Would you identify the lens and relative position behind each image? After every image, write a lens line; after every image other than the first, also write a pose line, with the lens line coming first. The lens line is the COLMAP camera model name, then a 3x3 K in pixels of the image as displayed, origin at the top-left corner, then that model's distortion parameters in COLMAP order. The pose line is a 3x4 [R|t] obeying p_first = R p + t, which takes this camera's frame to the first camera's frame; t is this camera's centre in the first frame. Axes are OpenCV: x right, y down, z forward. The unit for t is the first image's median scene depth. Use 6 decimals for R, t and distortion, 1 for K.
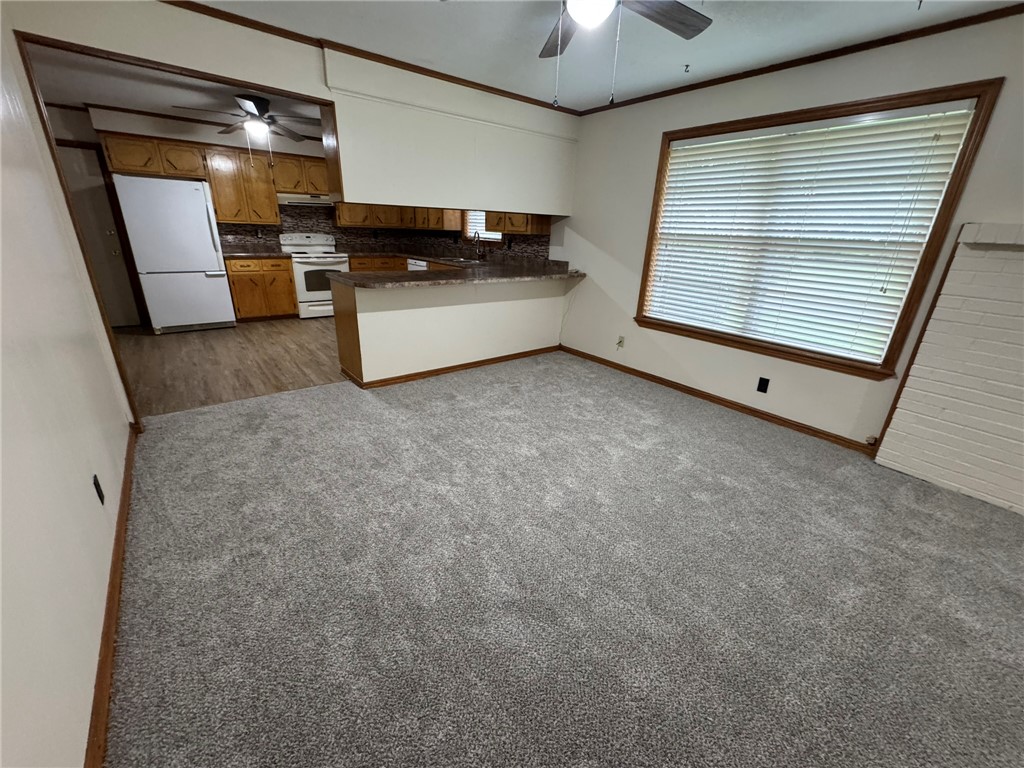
lens RADIAL K [[411.6, 0, 511.4], [0, 411.6, 383.3], [0, 0, 1]] dist [-0.003247, -0.000387]
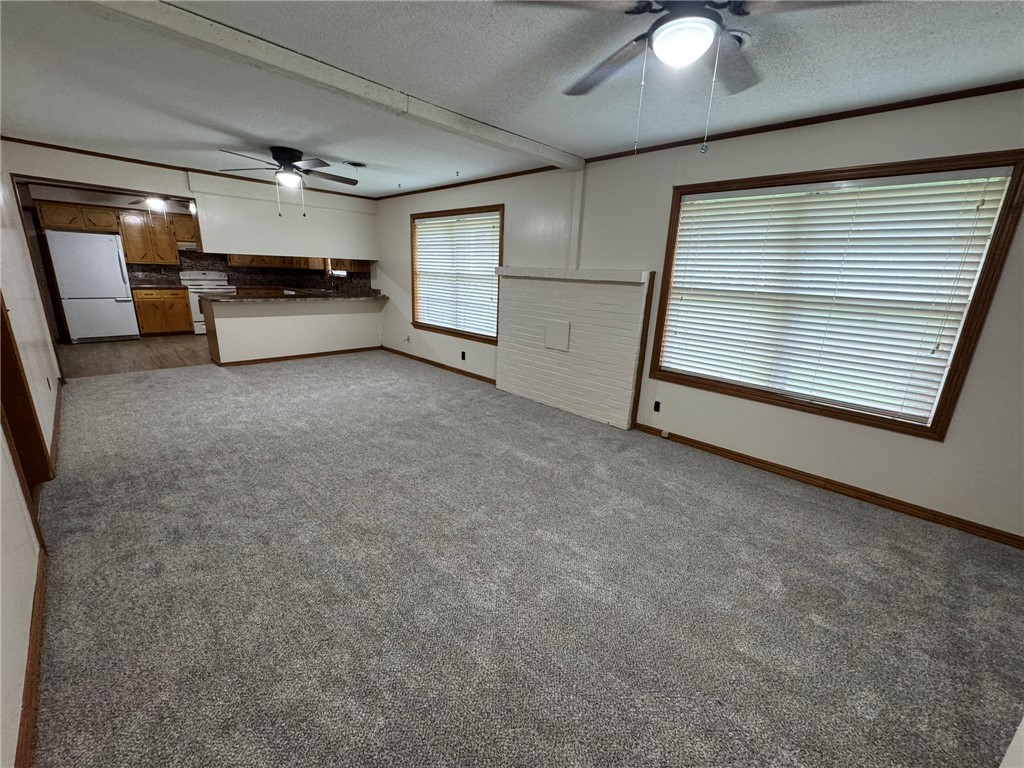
lens RADIAL K [[411.6, 0, 511.4], [0, 411.6, 383.3], [0, 0, 1]] dist [-0.003247, -0.000387]
pose [[0.992169, -0.029565, 0.121350, 0.413656], [0.040042, 0.995591, -0.084828, 0.191093], [-0.118307, 0.089023, 0.988978, -0.511480]]
